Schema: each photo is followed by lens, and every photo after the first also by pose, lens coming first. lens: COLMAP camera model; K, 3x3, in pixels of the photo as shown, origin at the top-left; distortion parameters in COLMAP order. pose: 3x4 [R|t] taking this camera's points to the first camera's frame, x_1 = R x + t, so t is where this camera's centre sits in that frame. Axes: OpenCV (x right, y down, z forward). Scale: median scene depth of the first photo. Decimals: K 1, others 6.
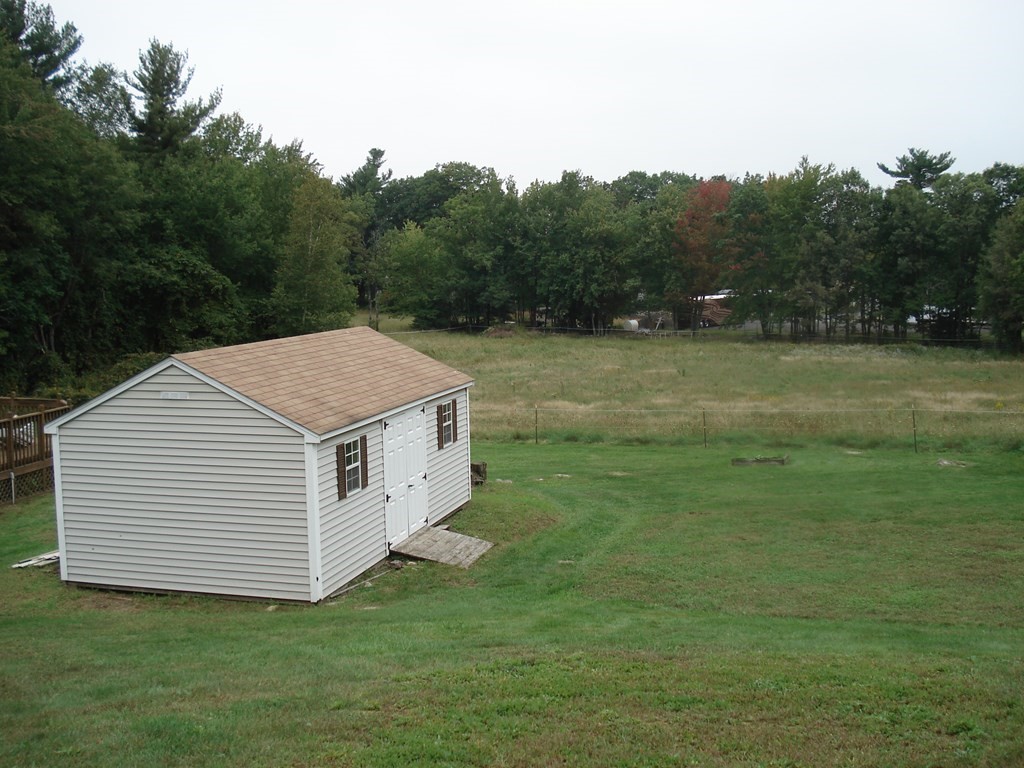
lens RADIAL K [[1144.8, 0, 514.3], [0, 1144.8, 386.9], [0, 0, 1]] dist [-0.107809, 0.000000]
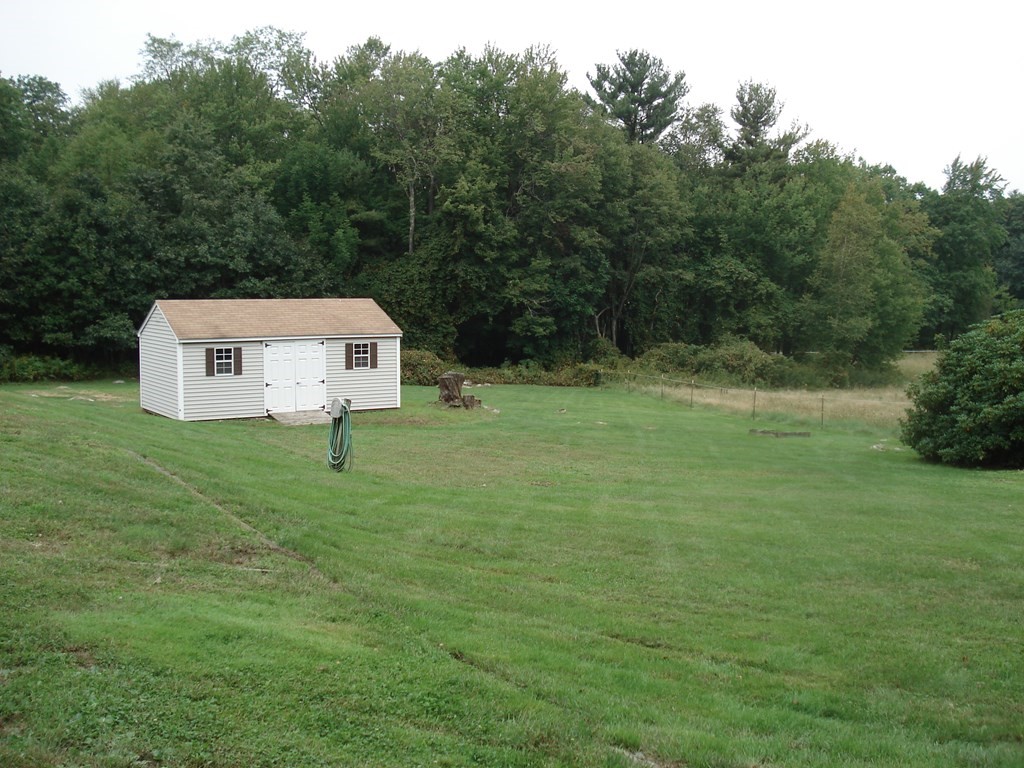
lens RADIAL K [[1144.8, 0, 512.1], [0, 1144.8, 379.6], [0, 0, 1]] dist [-0.107809, 0.000000]
pose [[0.736146, 0.072307, -0.672950, 0.342621], [-0.085685, 0.996233, 0.013311, 0.007305], [0.671377, 0.047863, 0.739569, -0.024023]]
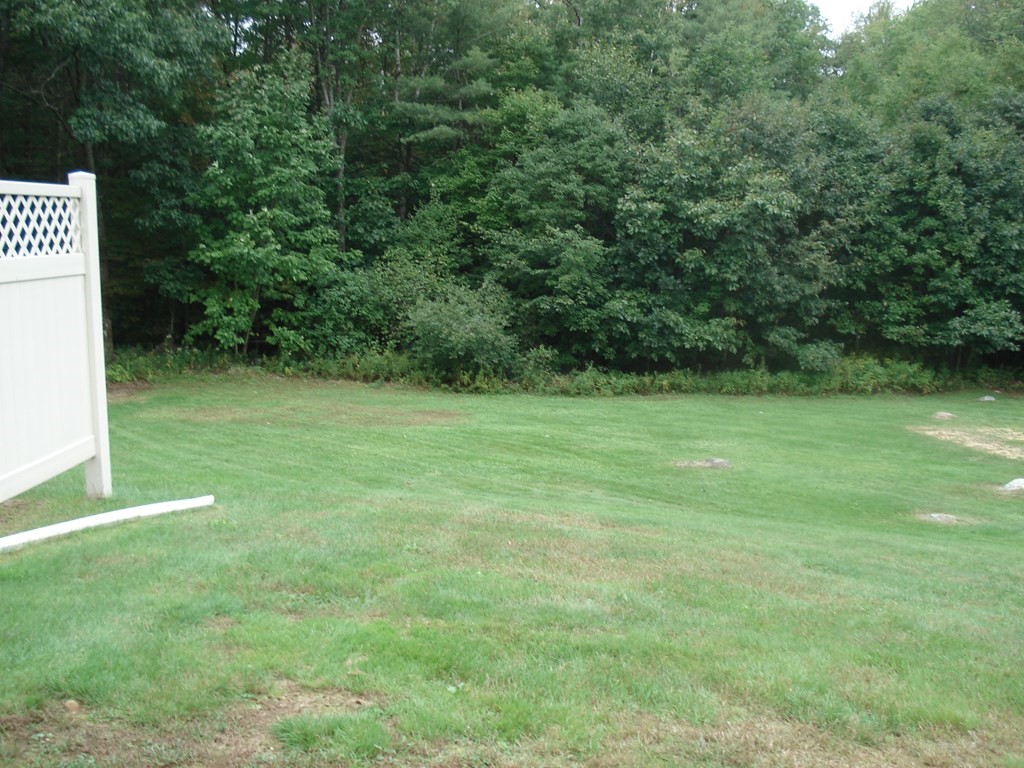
lens RADIAL K [[1144.8, 0, 511.3], [0, 1144.8, 381.8], [0, 0, 1]] dist [-0.107809, 0.000000]
pose [[0.277529, 0.125600, -0.952472, 0.036945], [-0.097661, 0.989970, 0.102089, 0.001433], [0.955741, 0.064686, 0.287011, 0.000208]]
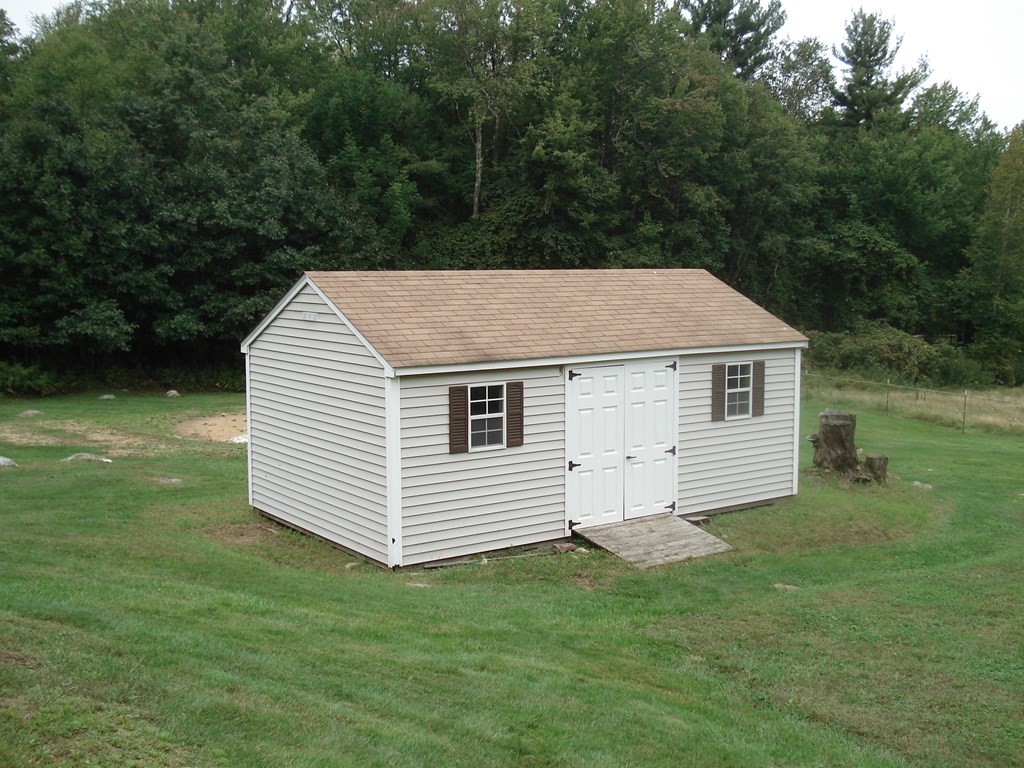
lens RADIAL K [[1144.8, 0, 513.5], [0, 1144.8, 377.4], [0, 0, 1]] dist [-0.107809, 0.000000]
pose [[0.771523, 0.074930, -0.631773, 0.087308], [-0.076380, 0.996767, 0.024944, 0.004417], [0.631600, 0.029010, 0.774752, 0.083510]]
